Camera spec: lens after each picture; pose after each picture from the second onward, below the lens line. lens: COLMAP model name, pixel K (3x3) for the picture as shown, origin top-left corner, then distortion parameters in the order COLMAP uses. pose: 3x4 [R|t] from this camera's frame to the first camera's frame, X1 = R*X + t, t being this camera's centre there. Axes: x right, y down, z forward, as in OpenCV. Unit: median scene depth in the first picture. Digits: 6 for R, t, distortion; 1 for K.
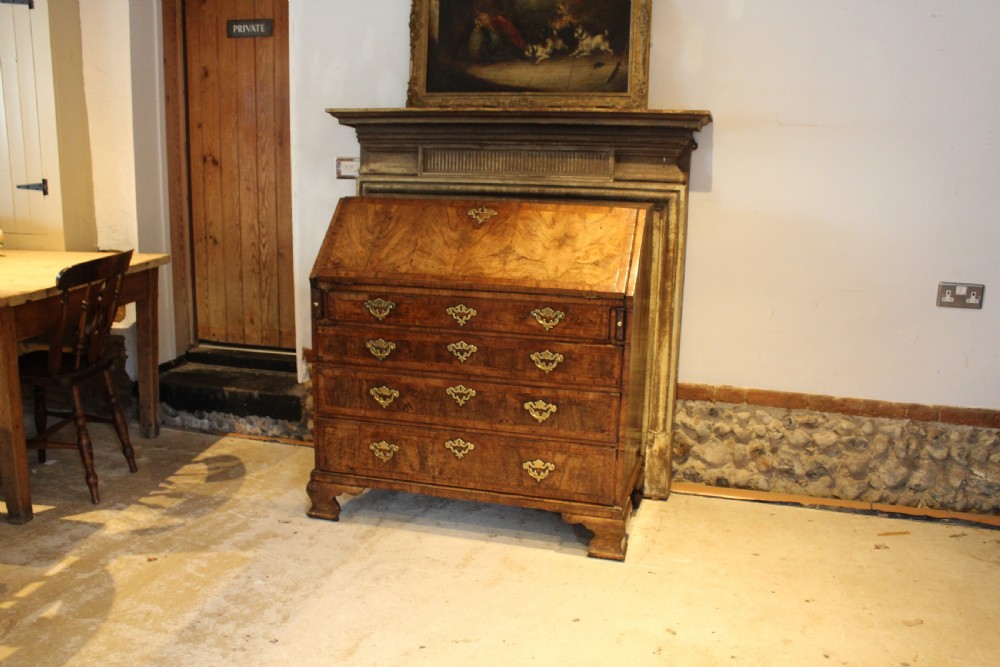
lens RADIAL K [[897.2, 0, 495.4], [0, 897.2, 335.7], [0, 0, 1]] dist [-0.150127, 0.141168]
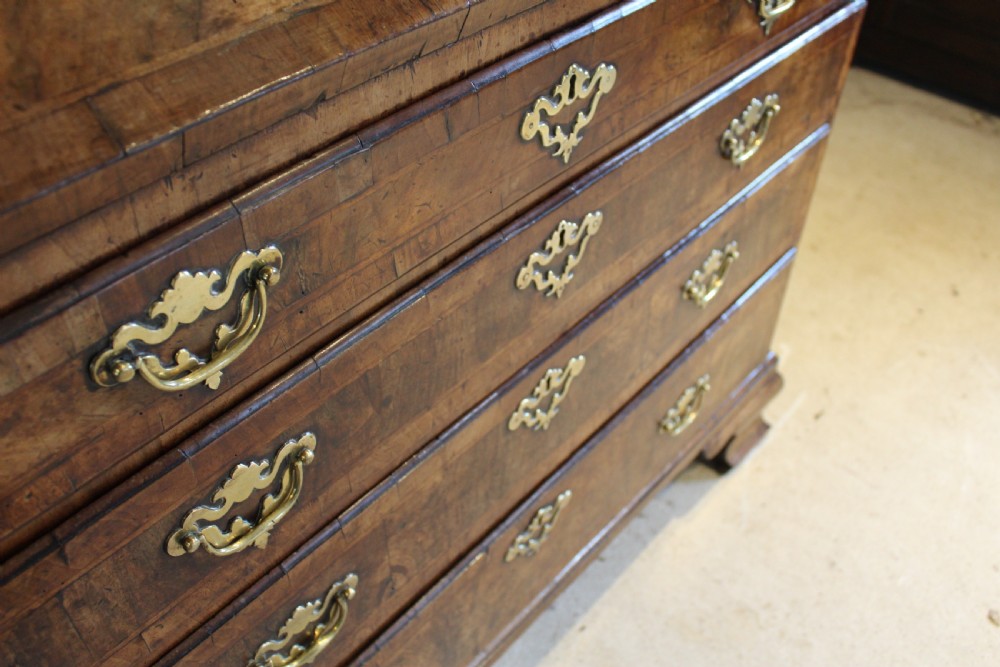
lens RADIAL K [[897.2, 0, 513.4], [0, 897.2, 336.6], [0, 0, 1]] dist [-0.150127, 0.141168]
pose [[0.424864, -0.617355, 0.662090, -0.196495], [0.170275, 0.772828, 0.611345, -0.103712], [-0.889099, -0.147001, 0.433468, 0.876690]]
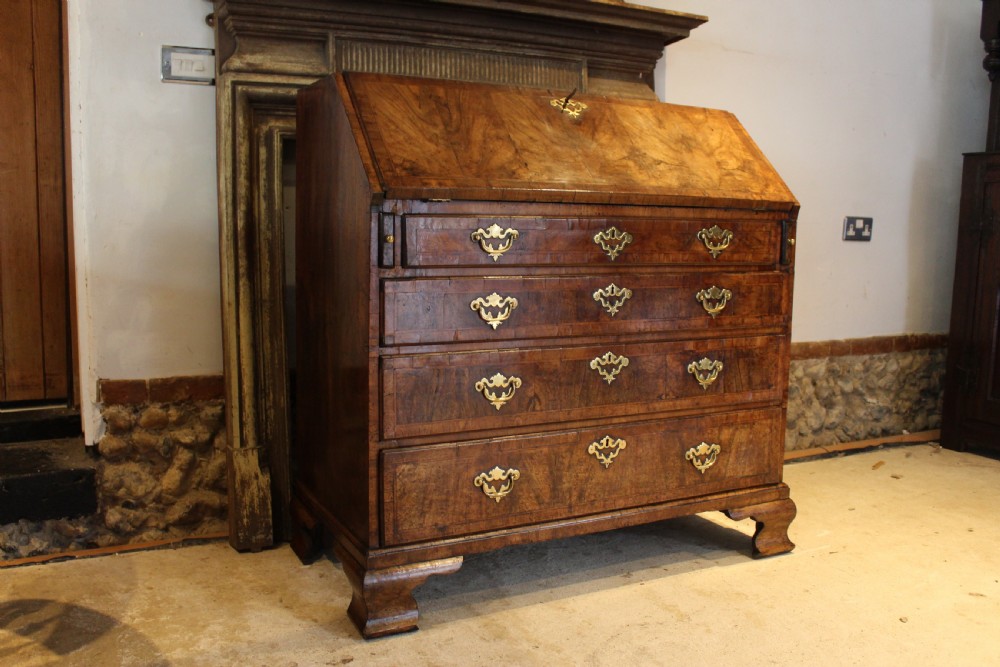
lens RADIAL K [[897.2, 0, 489.3], [0, 897.2, 332.6], [0, 0, 1]] dist [-0.150127, 0.141168]
pose [[0.738435, -0.086527, 0.668750, -0.526560], [0.141736, 0.989495, -0.028478, 0.045775], [-0.659260, 0.115816, 0.742942, 0.552797]]
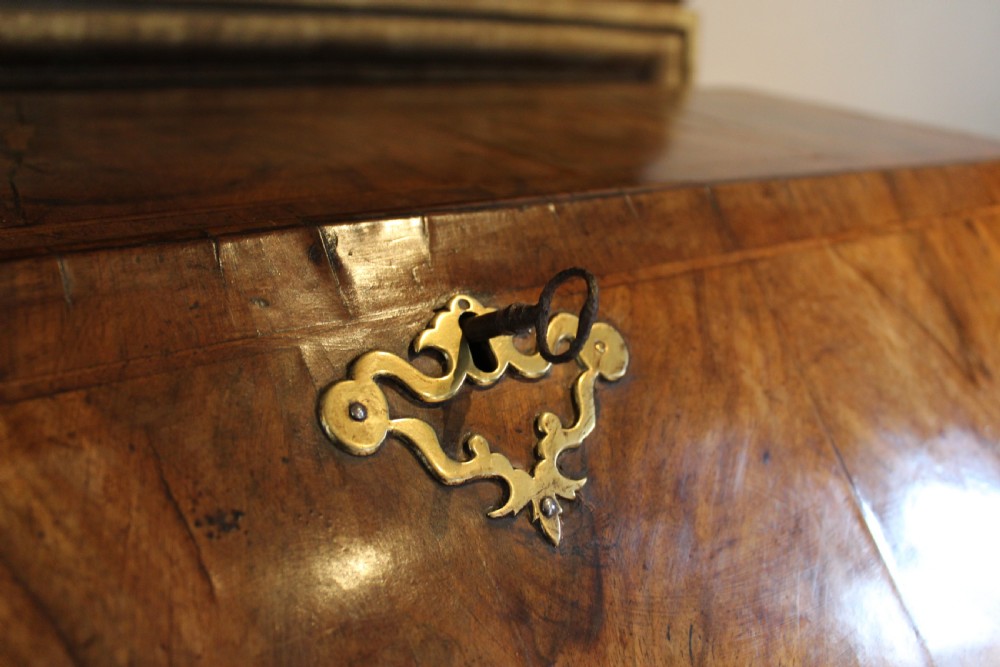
lens RADIAL K [[897.2, 0, 495.7], [0, 897.2, 337.2], [0, 0, 1]] dist [-0.150127, 0.141168]
pose [[0.590884, -0.276165, 0.758017, -0.078161], [0.100266, 0.957439, 0.270661, -0.163472], [-0.800502, -0.083926, 0.593425, 0.947627]]
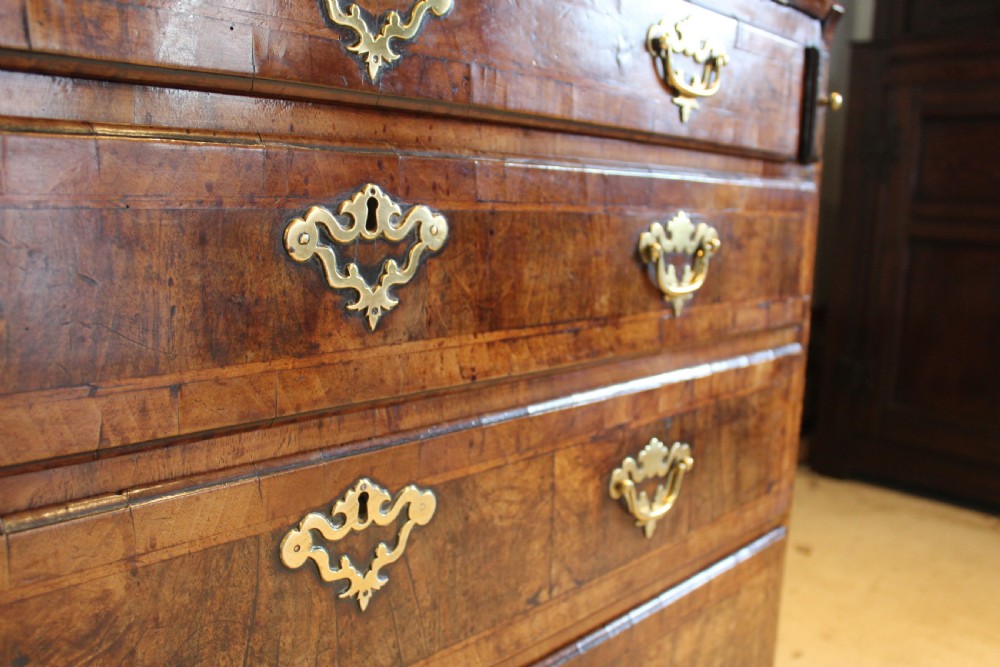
lens RADIAL K [[897.2, 0, 507.2], [0, 897.2, 334.2], [0, 0, 1]] dist [-0.150127, 0.141168]
pose [[0.446261, -0.135936, 0.884518, -0.154767], [0.156077, 0.985070, 0.072644, 0.022354], [-0.881187, 0.105635, 0.460815, 0.879798]]
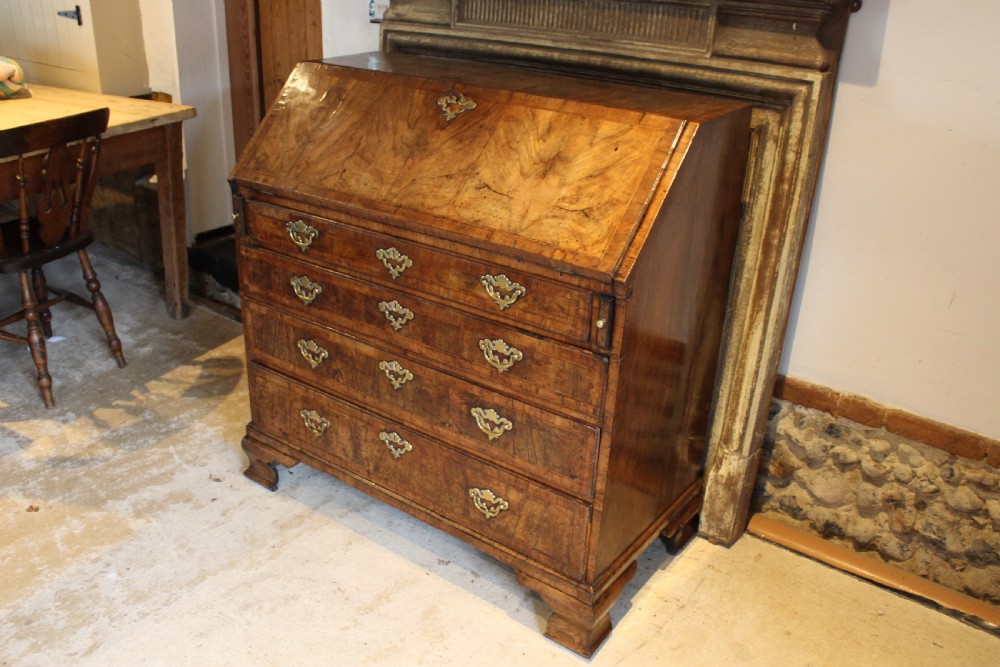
lens RADIAL K [[897.2, 0, 496.6], [0, 897.2, 330.9], [0, 0, 1]] dist [-0.150127, 0.141168]
pose [[0.938040, 0.154553, -0.310151, 0.234673], [-0.088711, 0.972308, 0.216212, -0.118262], [0.334979, -0.175302, 0.925775, 0.387354]]
